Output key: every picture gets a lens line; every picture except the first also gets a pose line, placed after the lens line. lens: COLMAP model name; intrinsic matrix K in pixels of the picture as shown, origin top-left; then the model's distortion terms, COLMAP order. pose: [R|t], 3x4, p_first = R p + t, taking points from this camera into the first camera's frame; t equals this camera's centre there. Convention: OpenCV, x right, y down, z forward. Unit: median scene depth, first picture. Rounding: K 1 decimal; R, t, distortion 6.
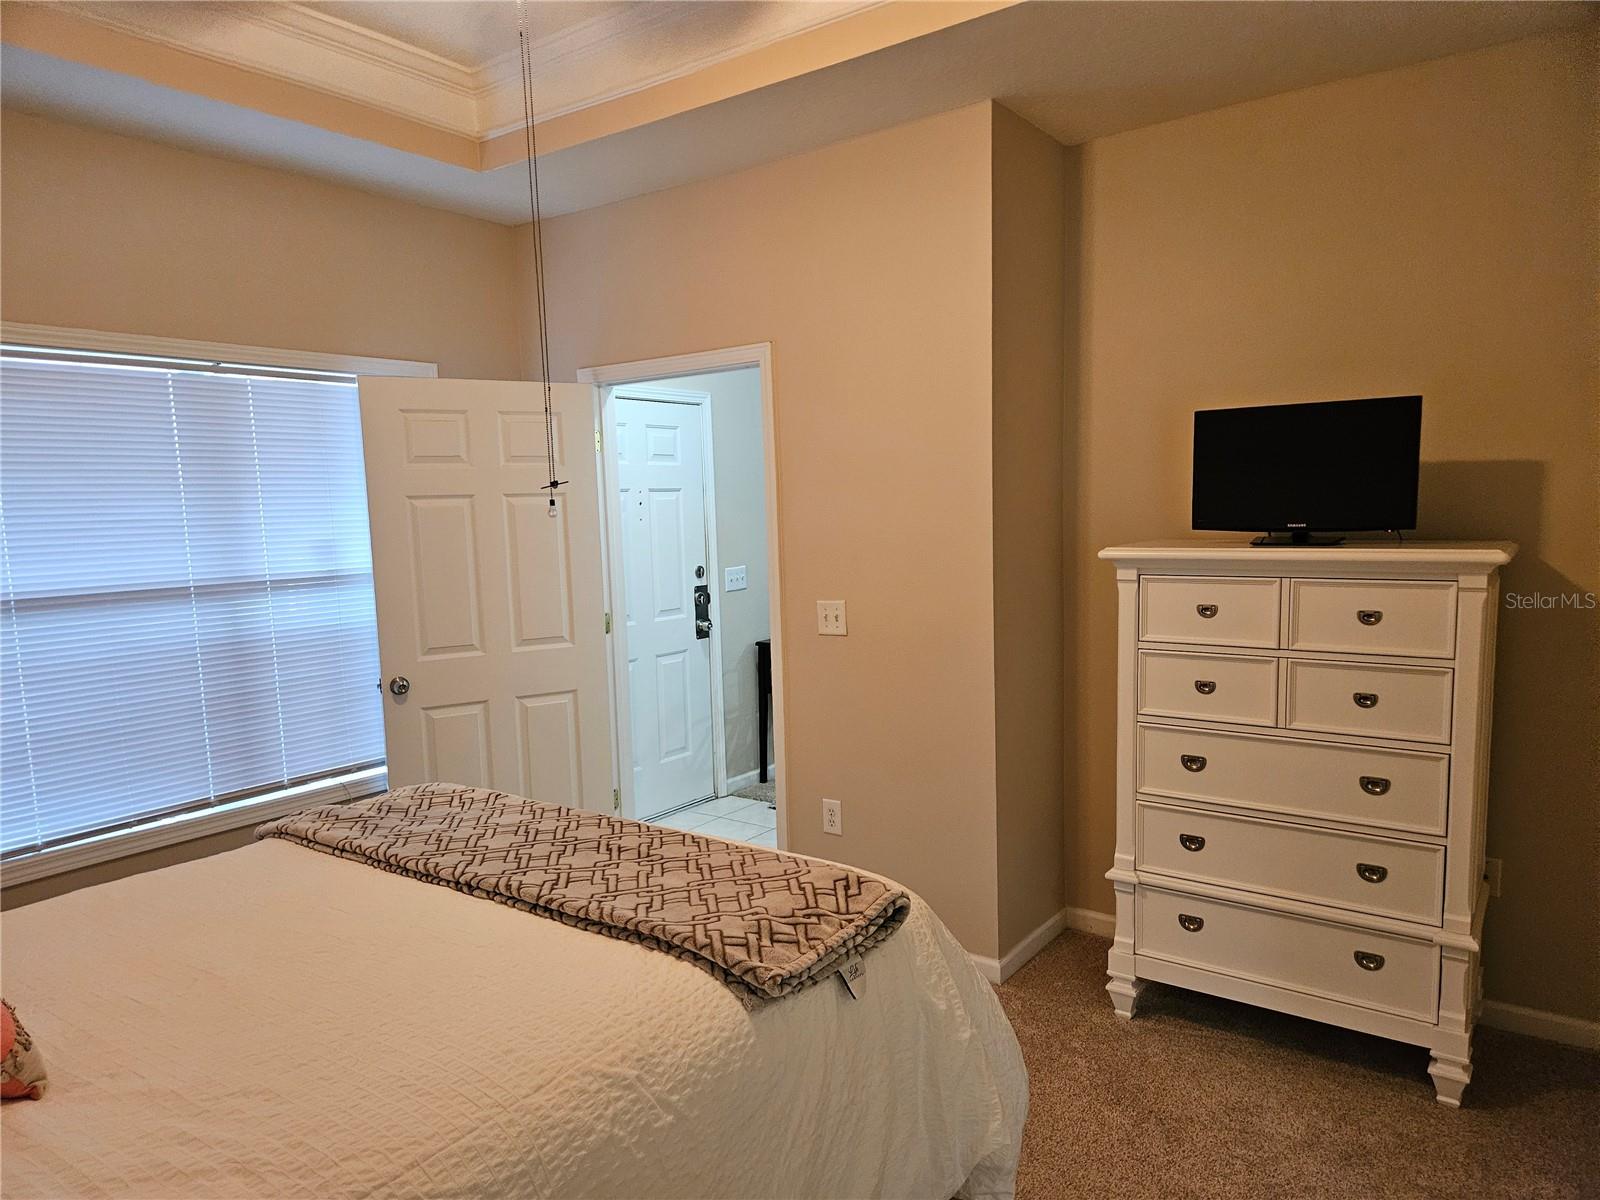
lens RADIAL K [[1074.2, 0, 800.2], [0, 1074.2, 605.5], [0, 0, 1]] dist [0.060323, -0.045029]
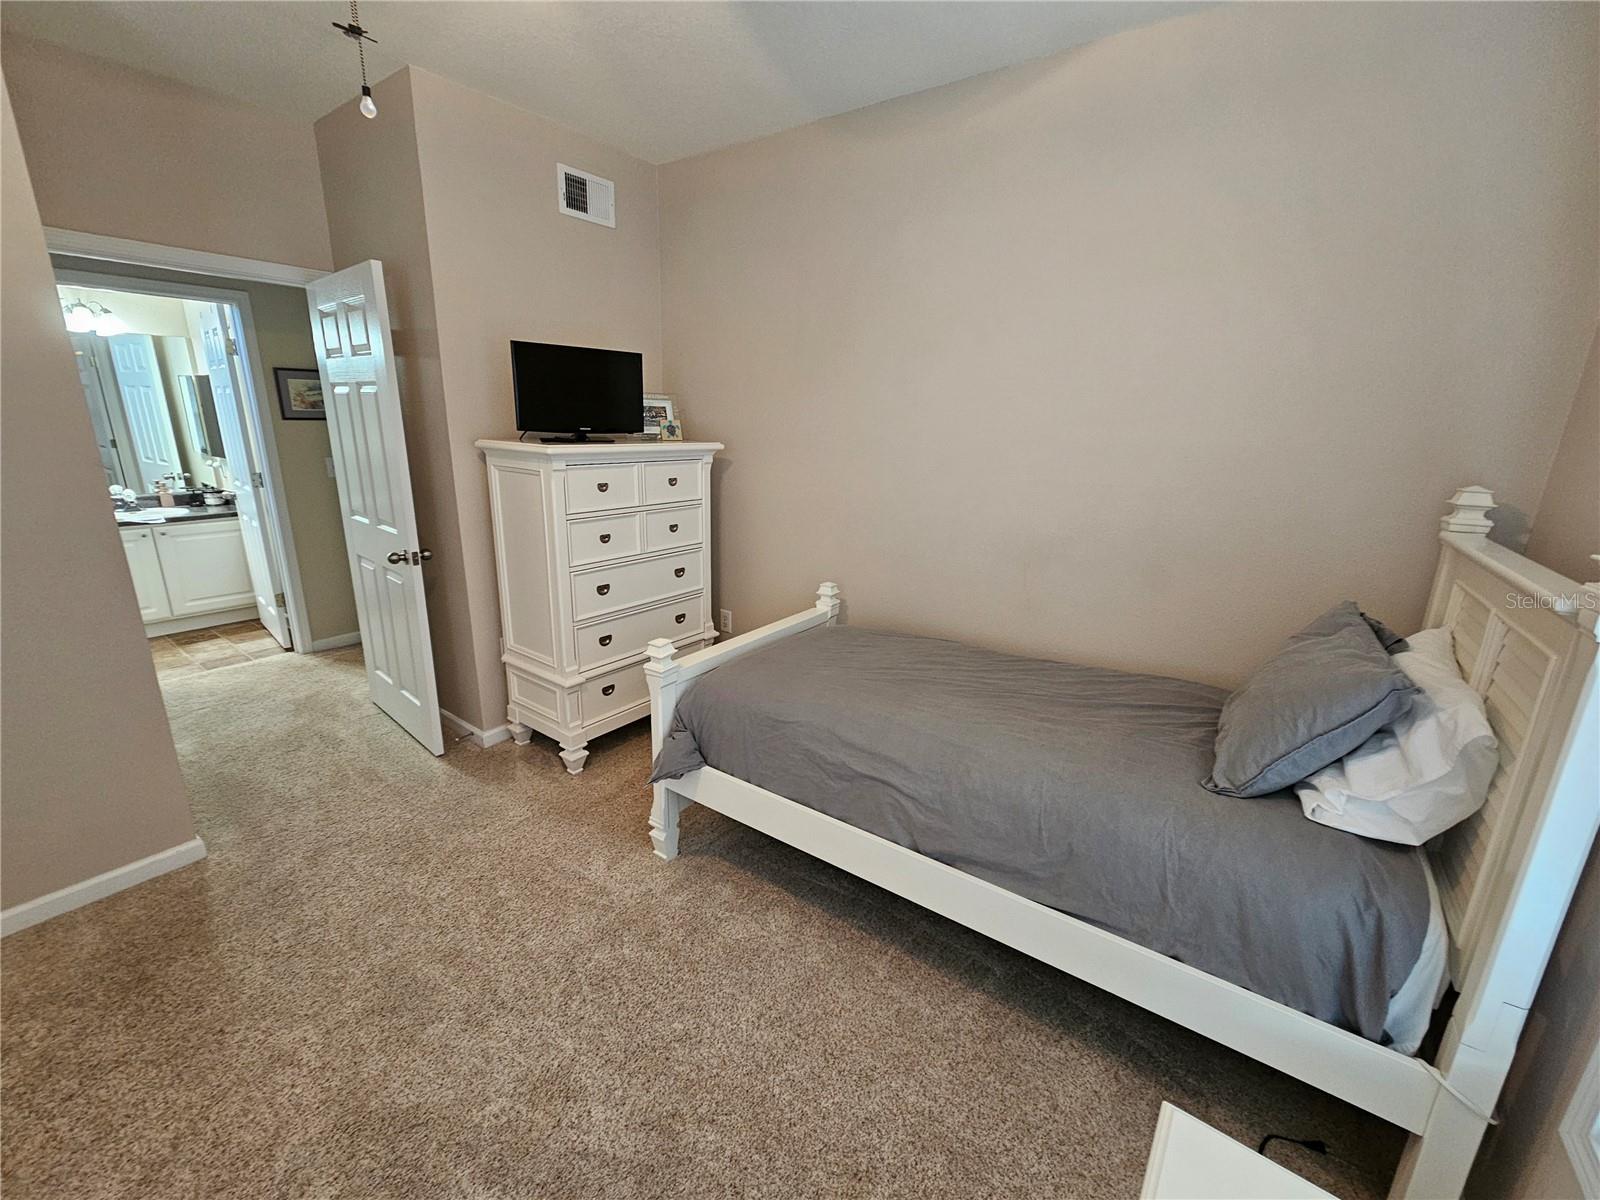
lens RADIAL K [[656.5, 0, 800.5], [0, 656.5, 601.8], [0, 0, 1]] dist [0.004429, -0.002382]
pose [[0.001157, -0.240905, 0.970548, -0.528519], [0.072971, 0.967982, 0.240181, -0.038569], [-0.997333, 0.070544, 0.018699, 0.694968]]
